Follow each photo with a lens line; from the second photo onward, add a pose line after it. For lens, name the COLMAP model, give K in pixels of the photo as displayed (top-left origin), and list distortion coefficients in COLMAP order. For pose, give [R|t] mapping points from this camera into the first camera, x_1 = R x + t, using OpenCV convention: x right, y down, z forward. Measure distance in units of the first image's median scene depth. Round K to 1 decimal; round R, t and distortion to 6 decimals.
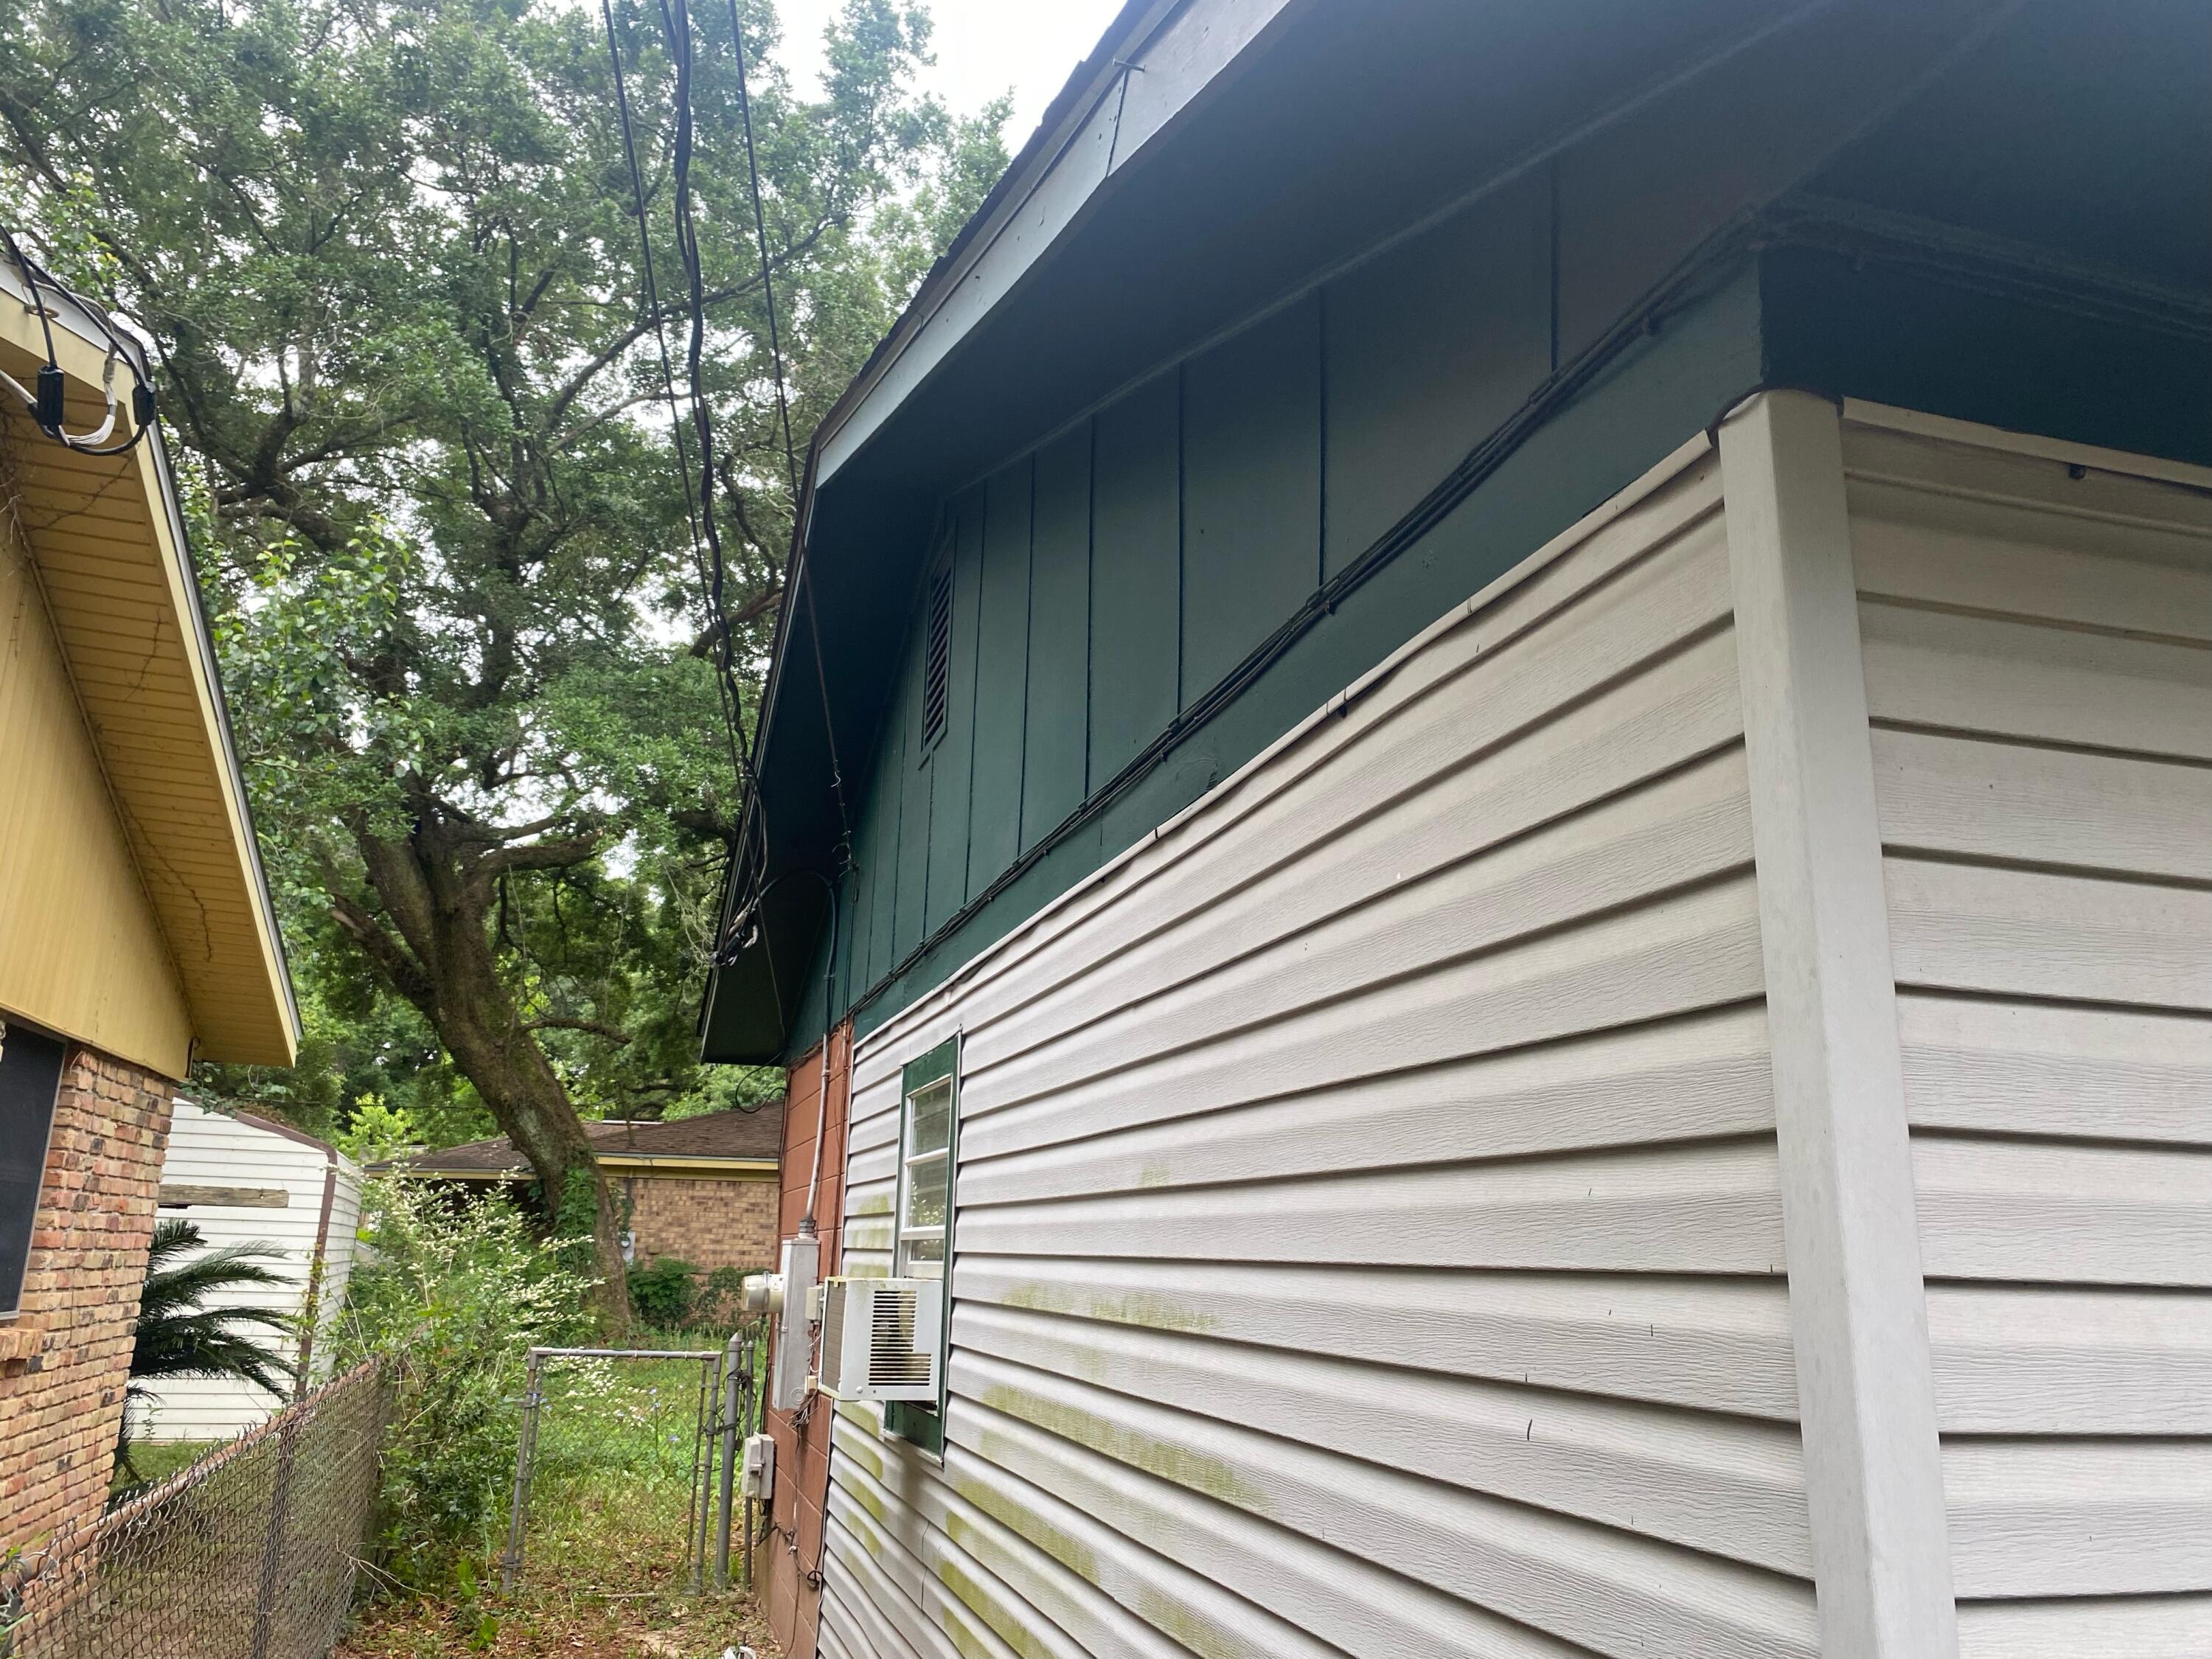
lens RADIAL K [[1683.4, 0, 1114.1], [0, 1683.4, 794.5], [0, 0, 1]] dist [0.036182, -0.052079]
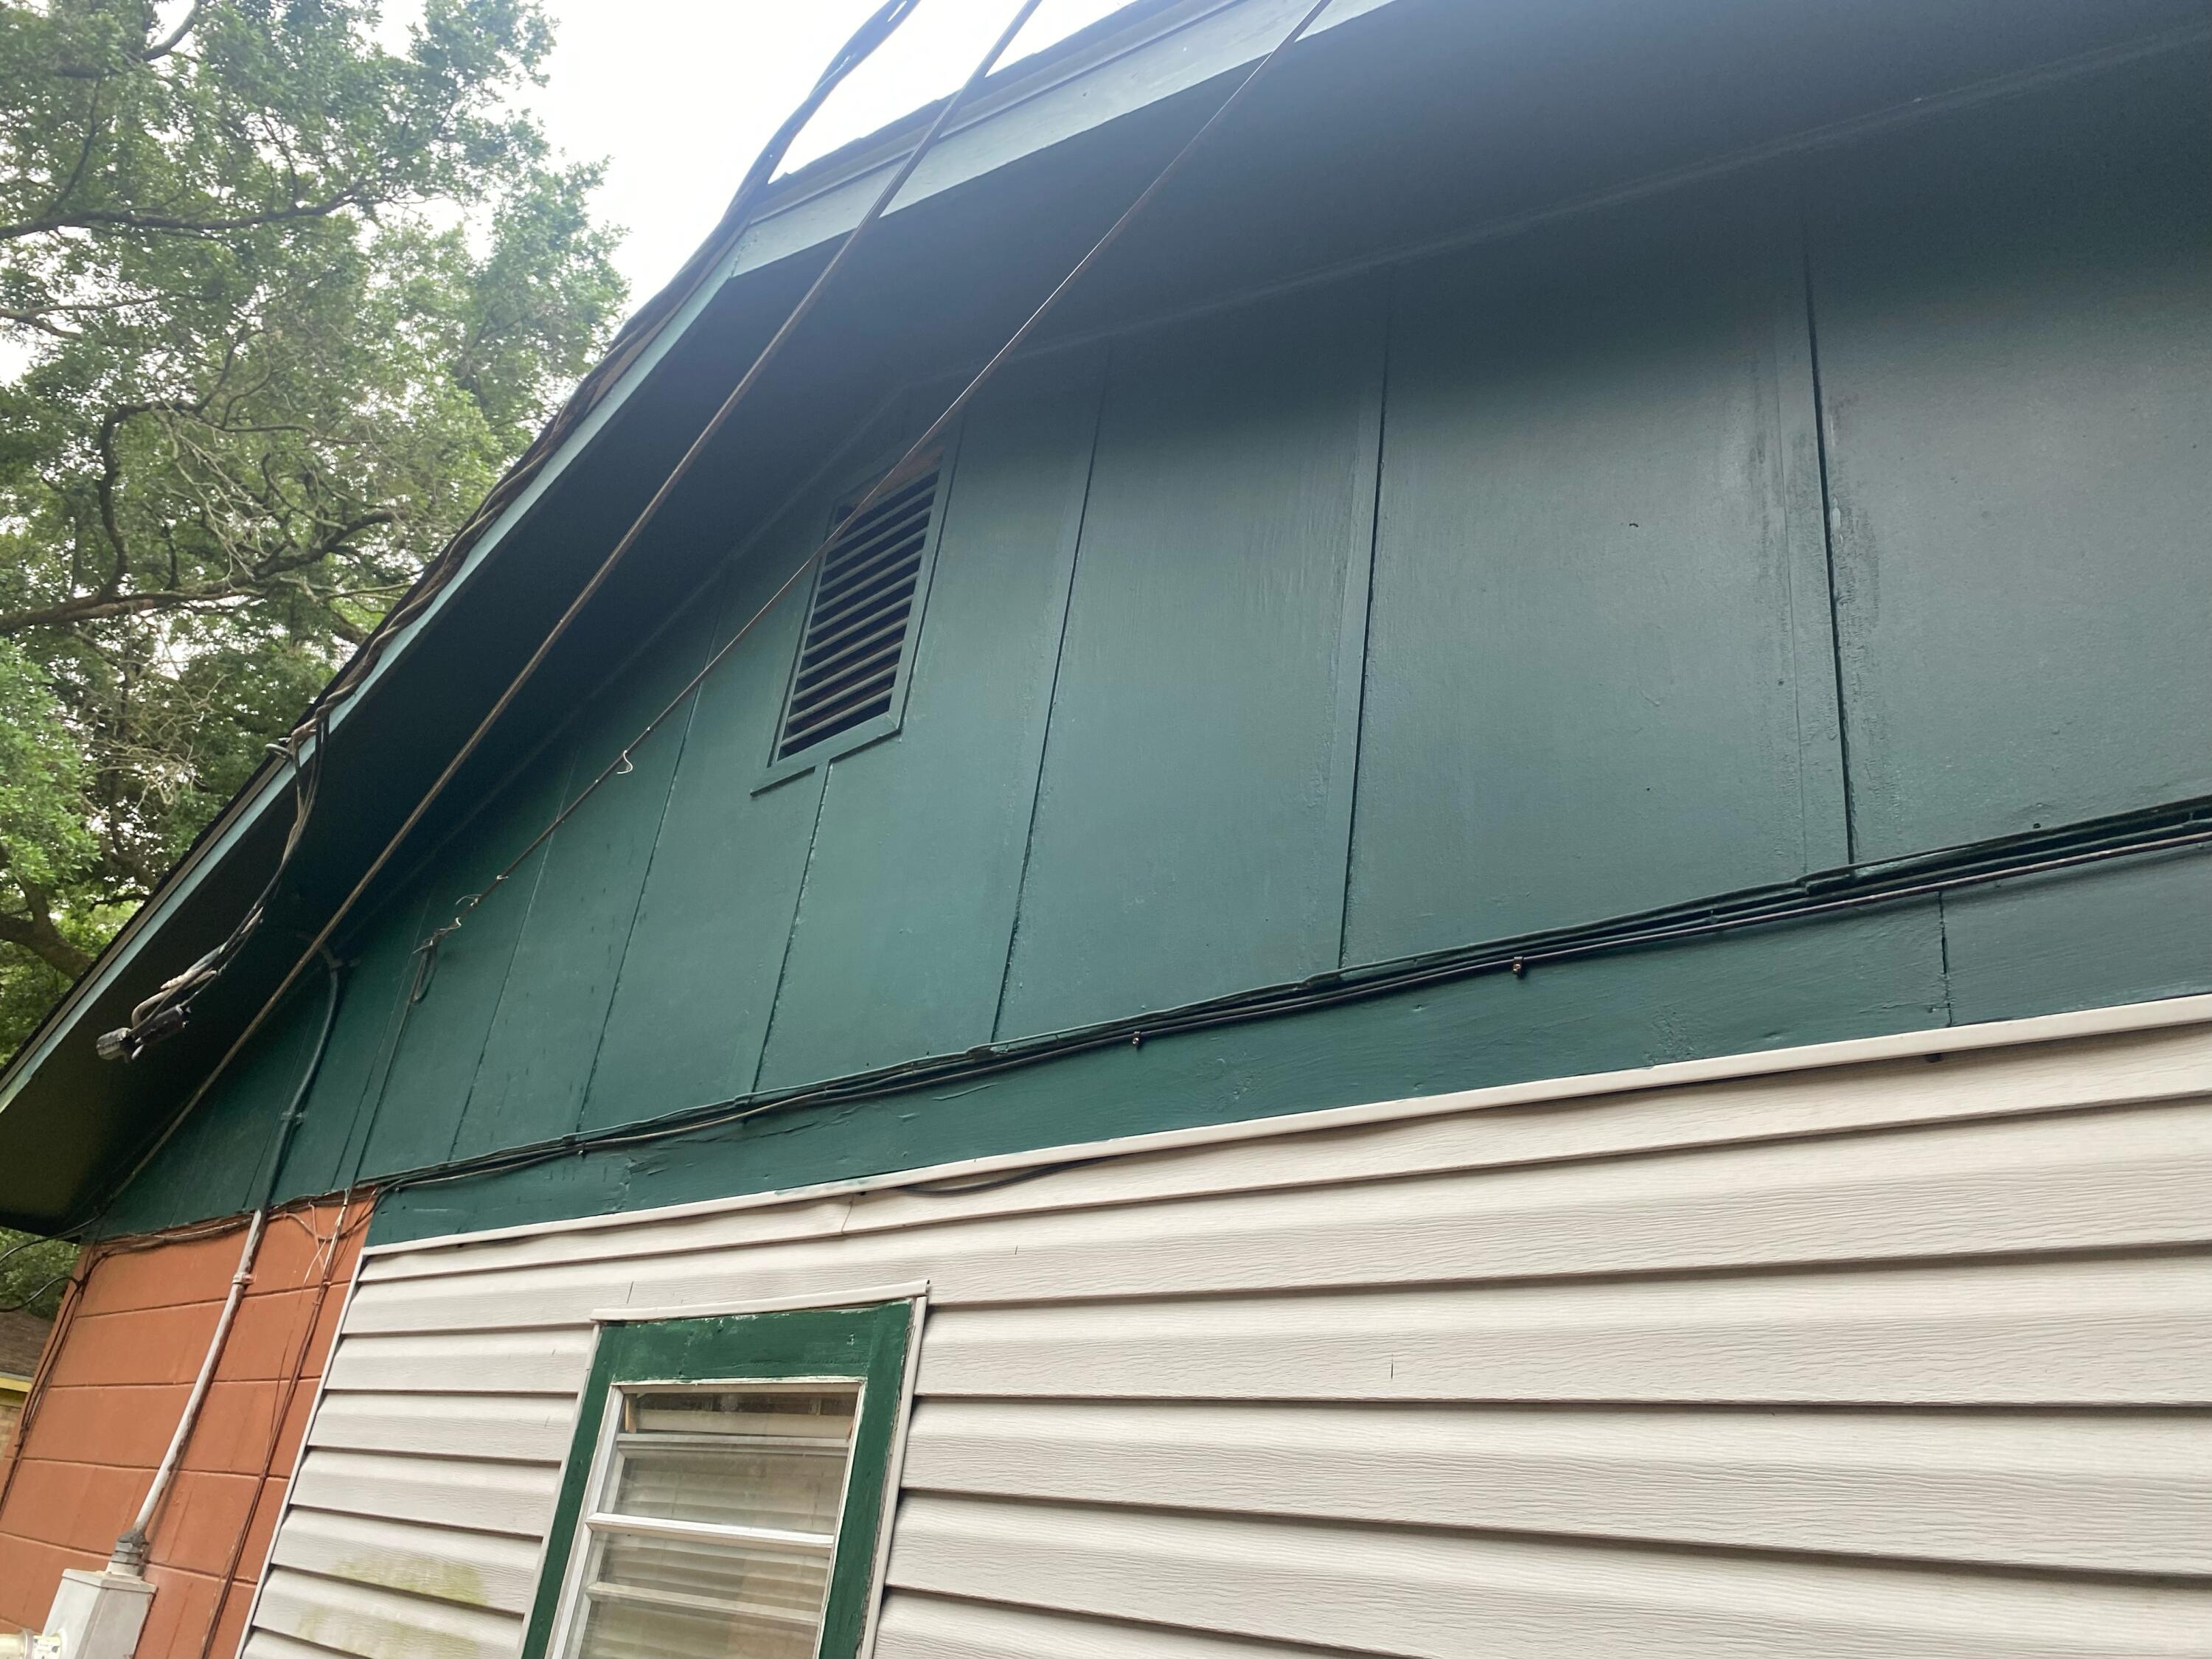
lens RADIAL K [[1683.4, 0, 1115.3], [0, 1683.4, 795.5], [0, 0, 1]] dist [0.036182, -0.052079]
pose [[0.882563, 0.286621, 0.372734, -0.067838], [-0.224396, 0.953377, -0.201791, 0.022822], [-0.413194, 0.094453, 0.905731, 0.132459]]
